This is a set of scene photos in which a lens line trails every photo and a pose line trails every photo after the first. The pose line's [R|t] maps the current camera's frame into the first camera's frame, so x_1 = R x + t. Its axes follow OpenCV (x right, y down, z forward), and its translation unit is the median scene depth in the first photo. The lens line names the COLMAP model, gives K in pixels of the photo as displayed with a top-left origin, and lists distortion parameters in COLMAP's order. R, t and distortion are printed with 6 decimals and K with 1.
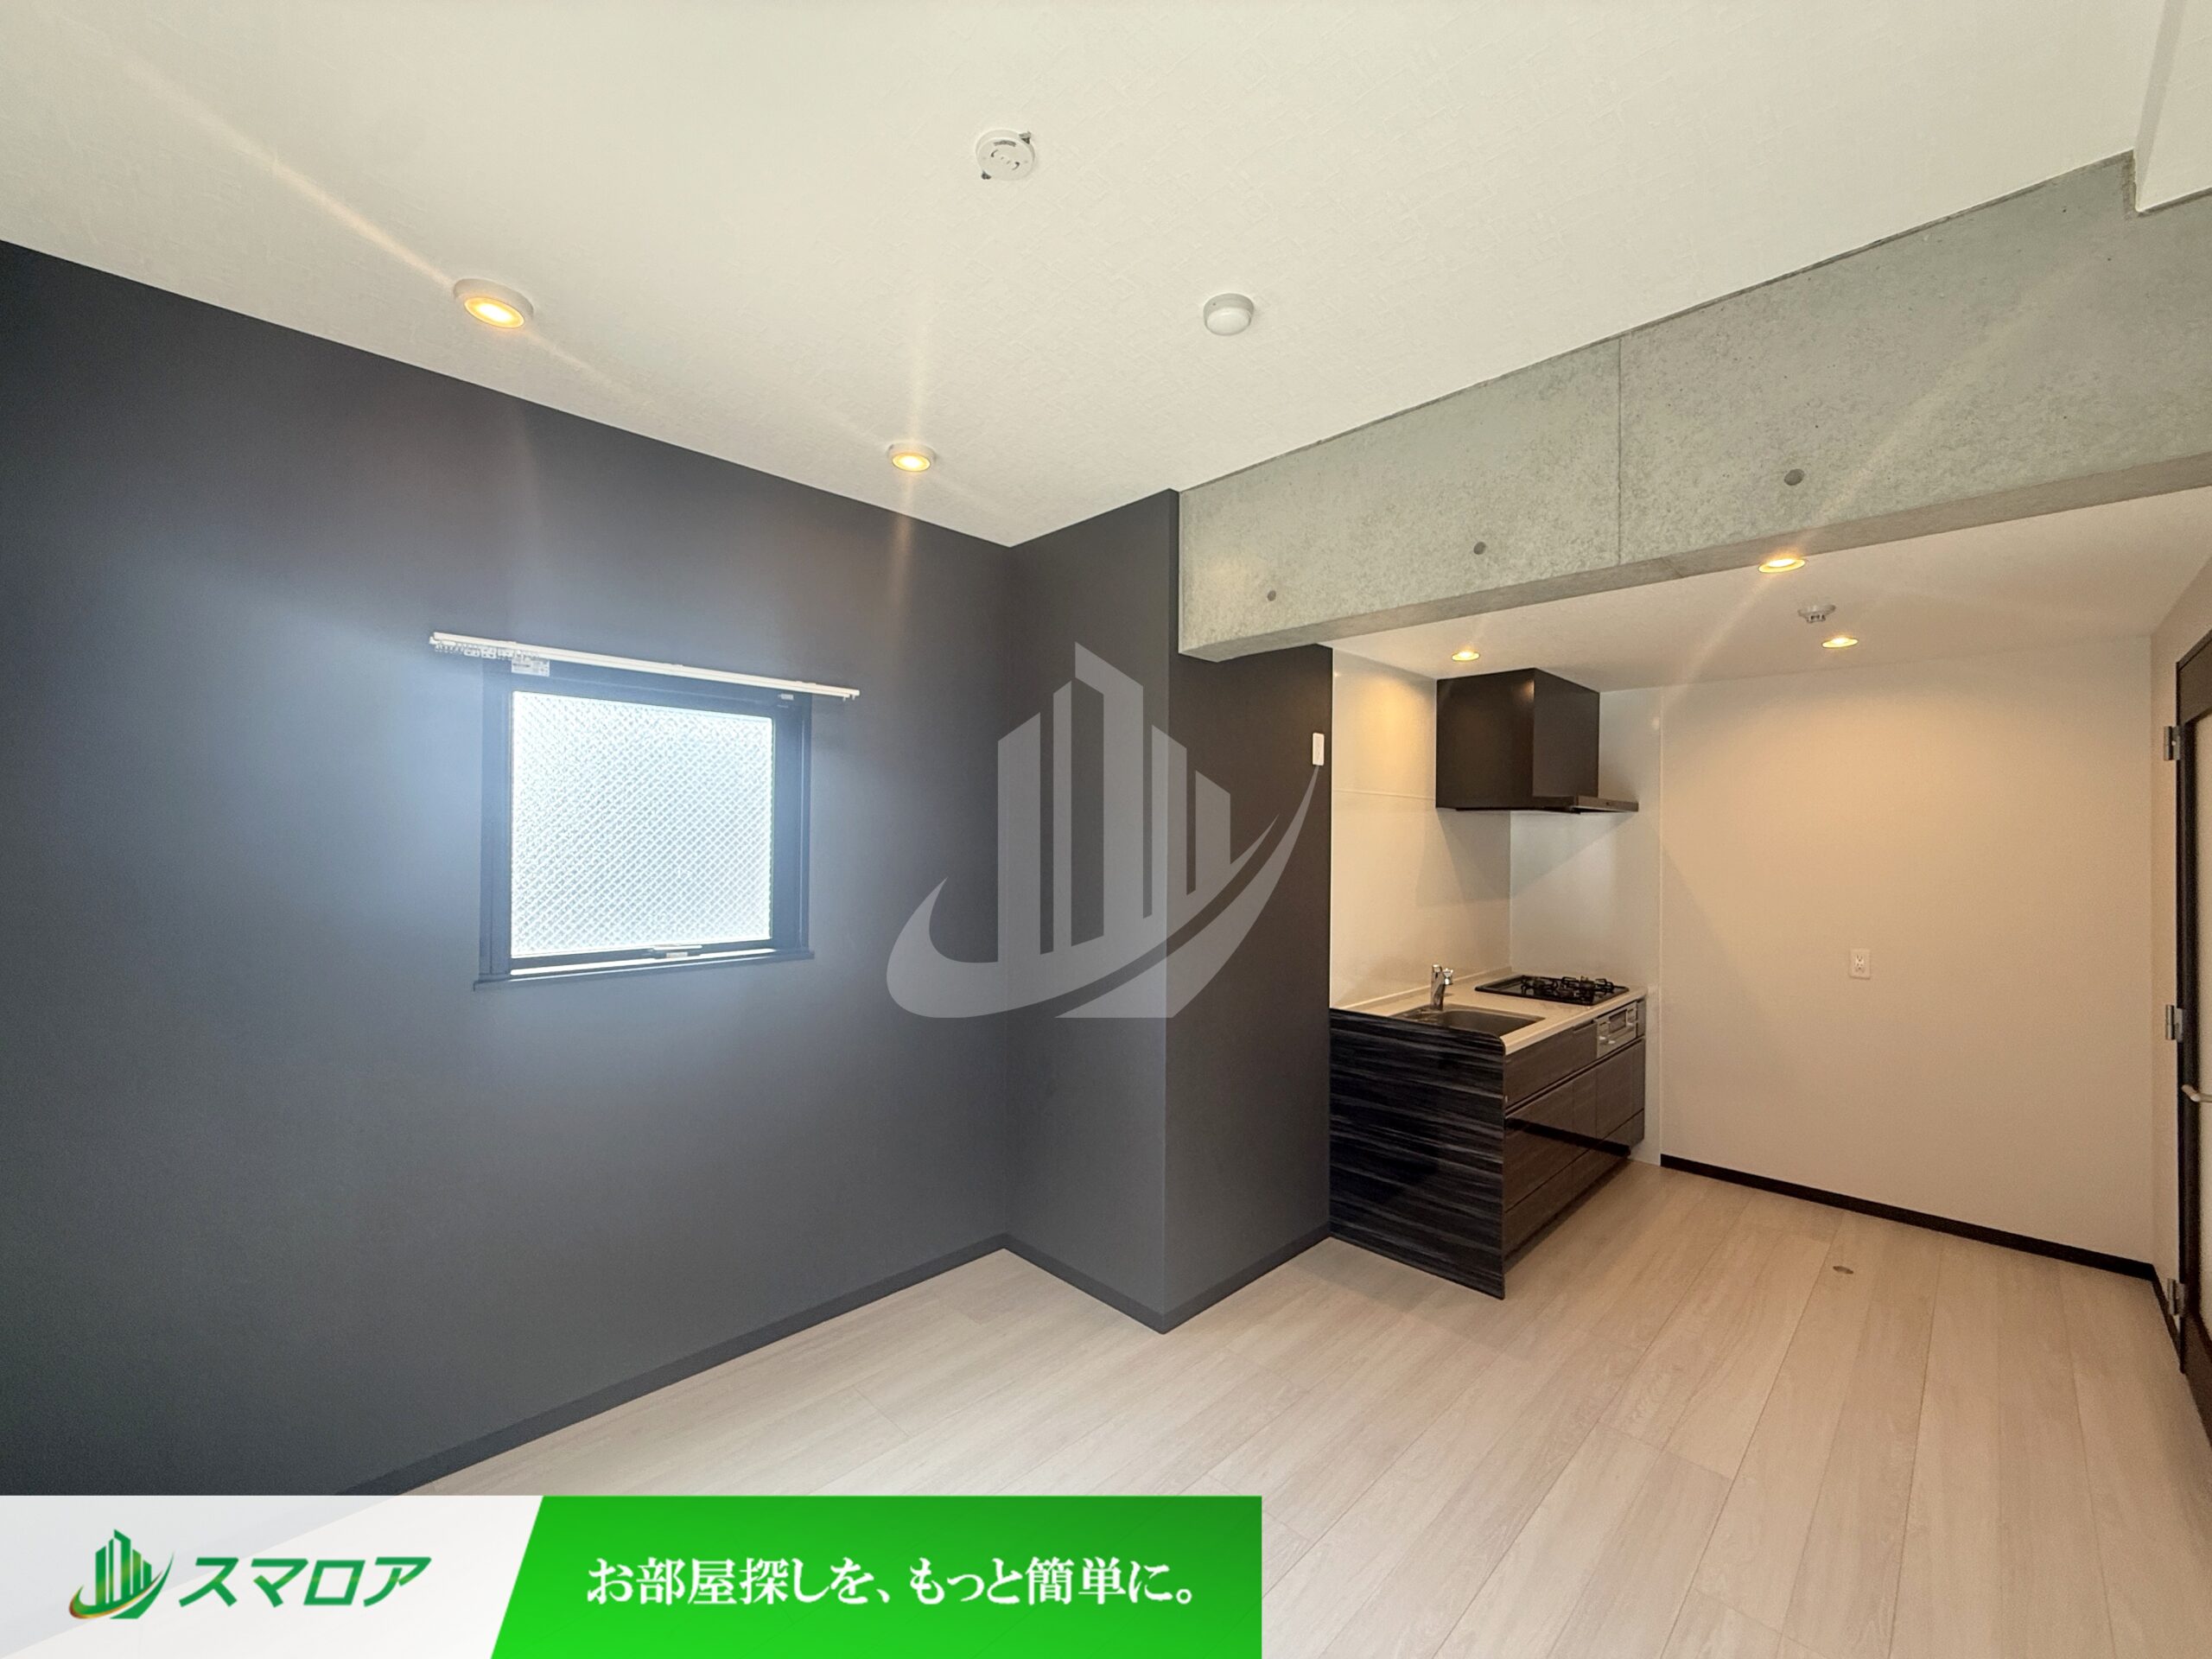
lens RADIAL K [[881.0, 0, 1108.2], [0, 881.0, 842.4], [0, 0, 1]] dist [-0.000155, 0.000545]
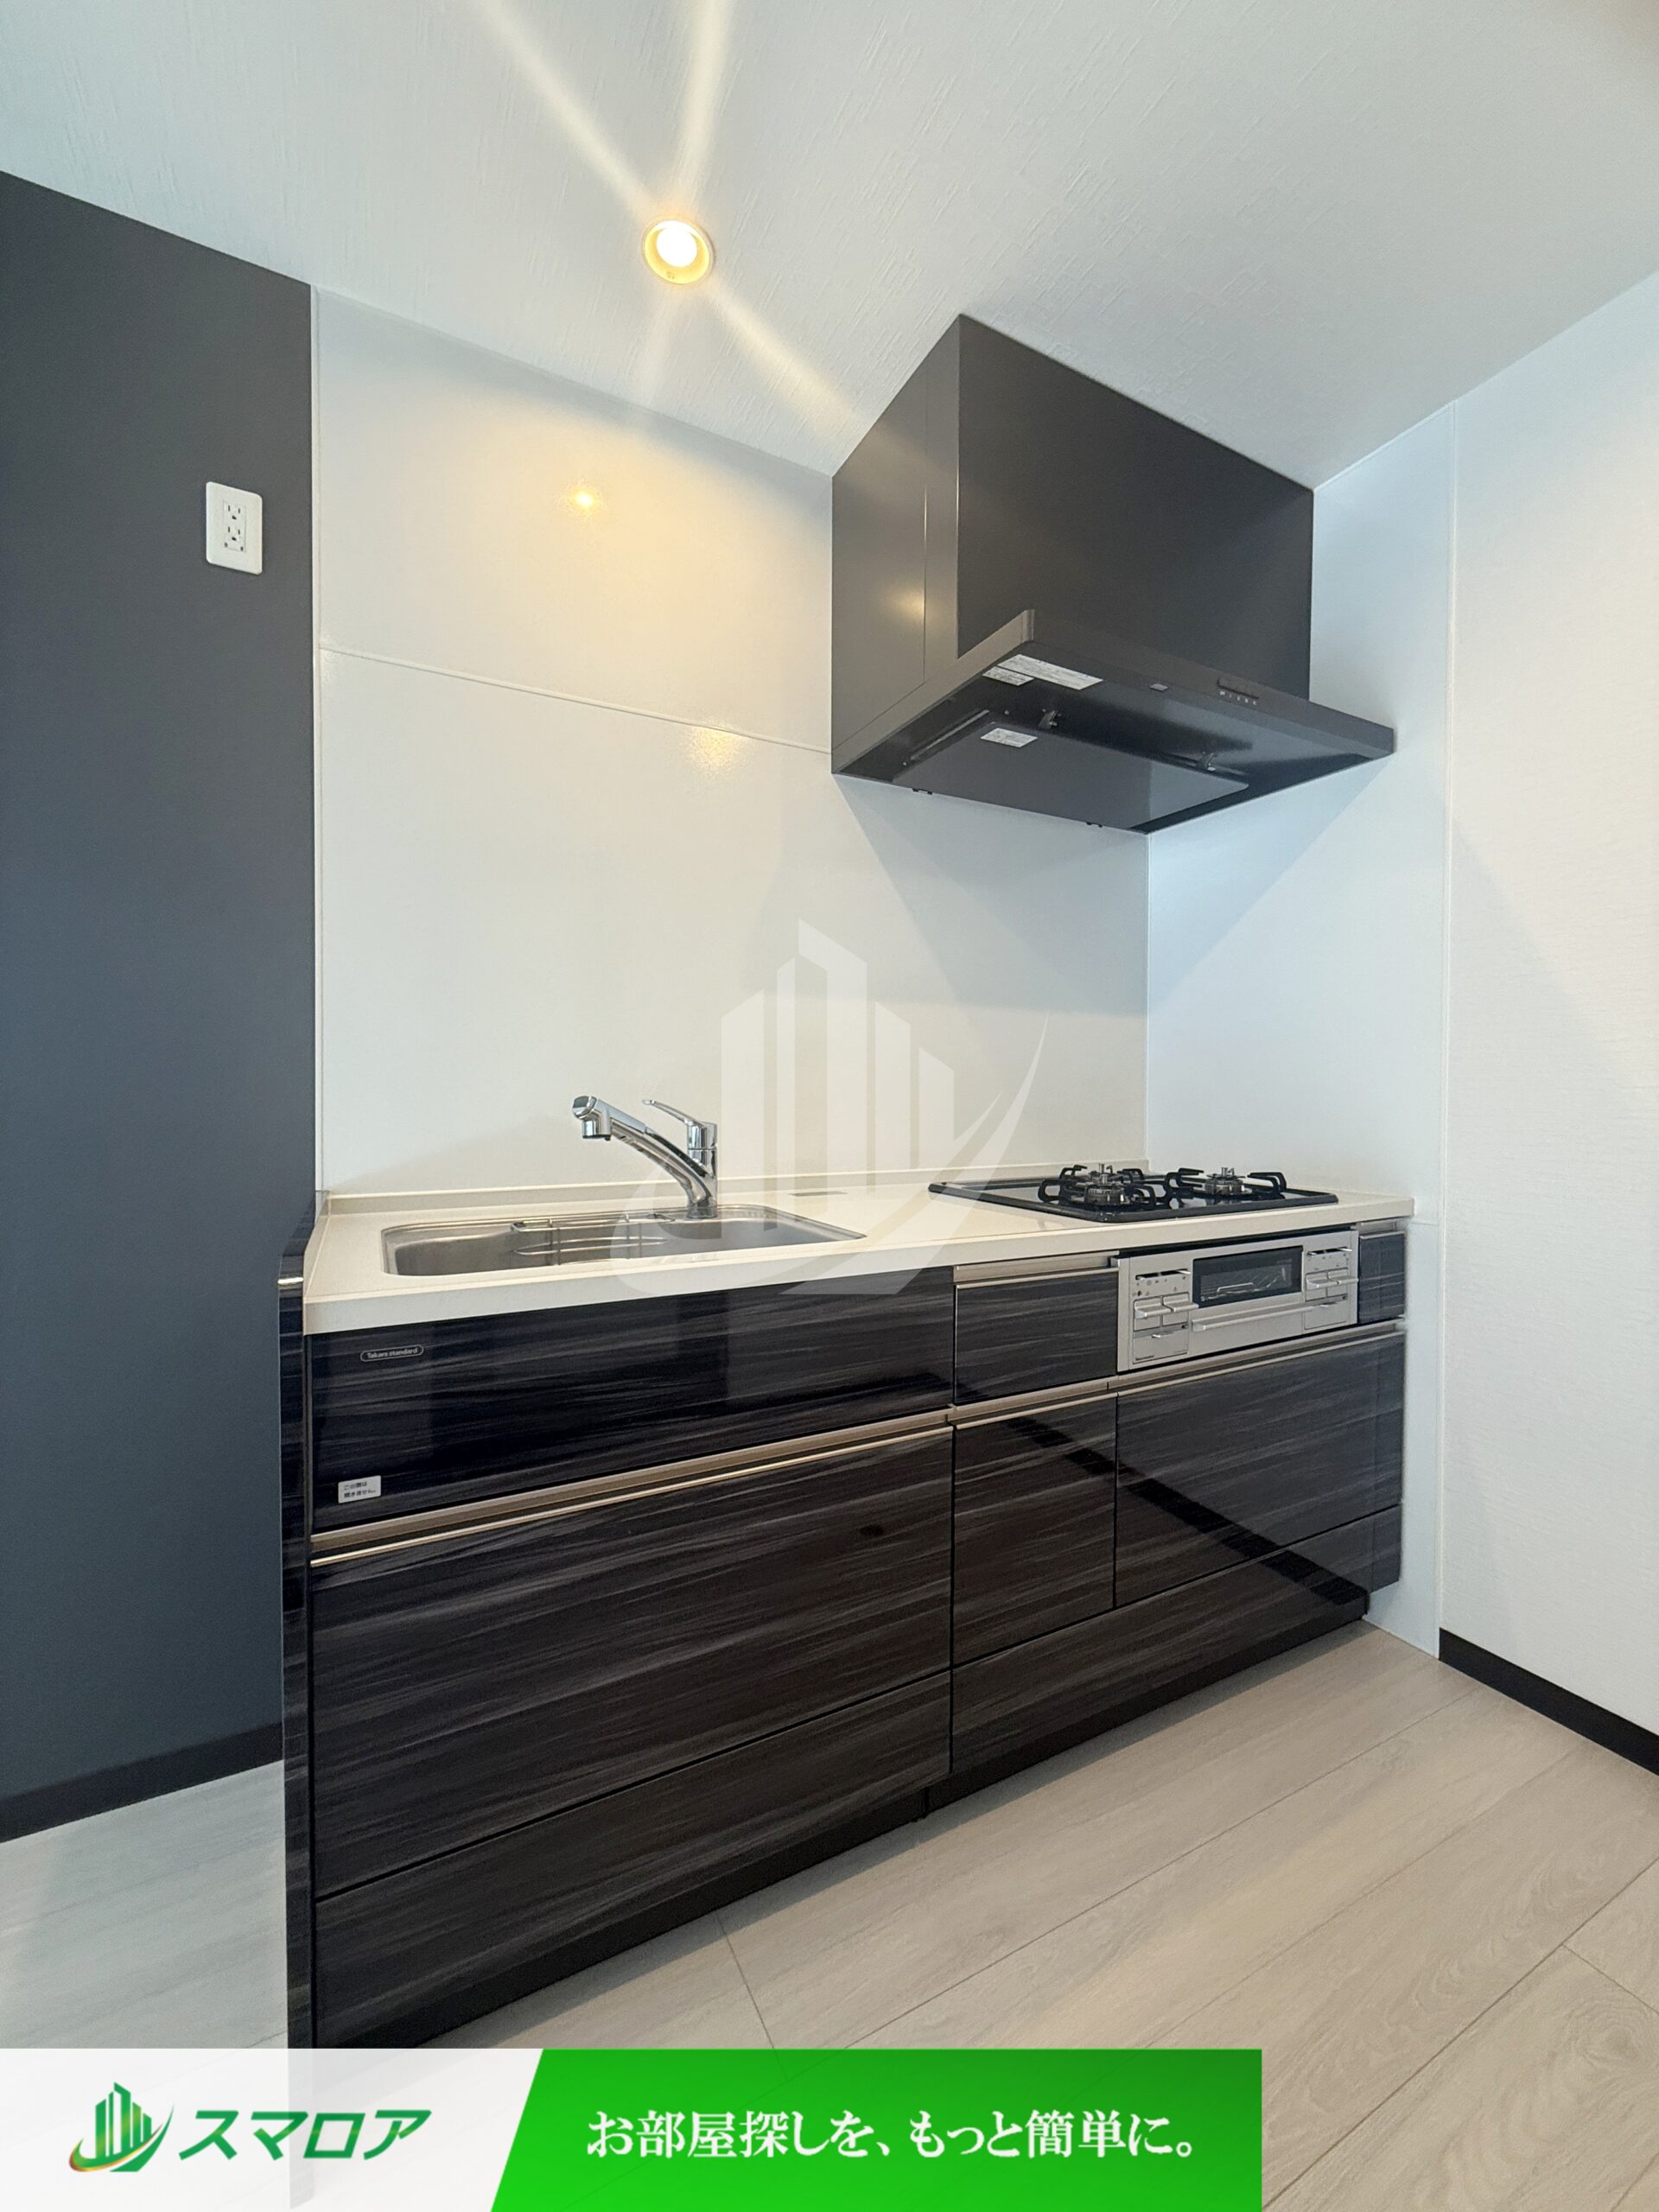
lens RADIAL K [[881.0, 0, 839.5], [0, 881.0, 1111.4], [0, 0, 1]] dist [-0.000155, 0.000545]
pose [[0.957450, 0.000048, -0.288599, 0.496339], [0.005836, 0.999792, 0.019525, 0.120098], [0.288540, -0.020378, 0.957251, 0.568843]]
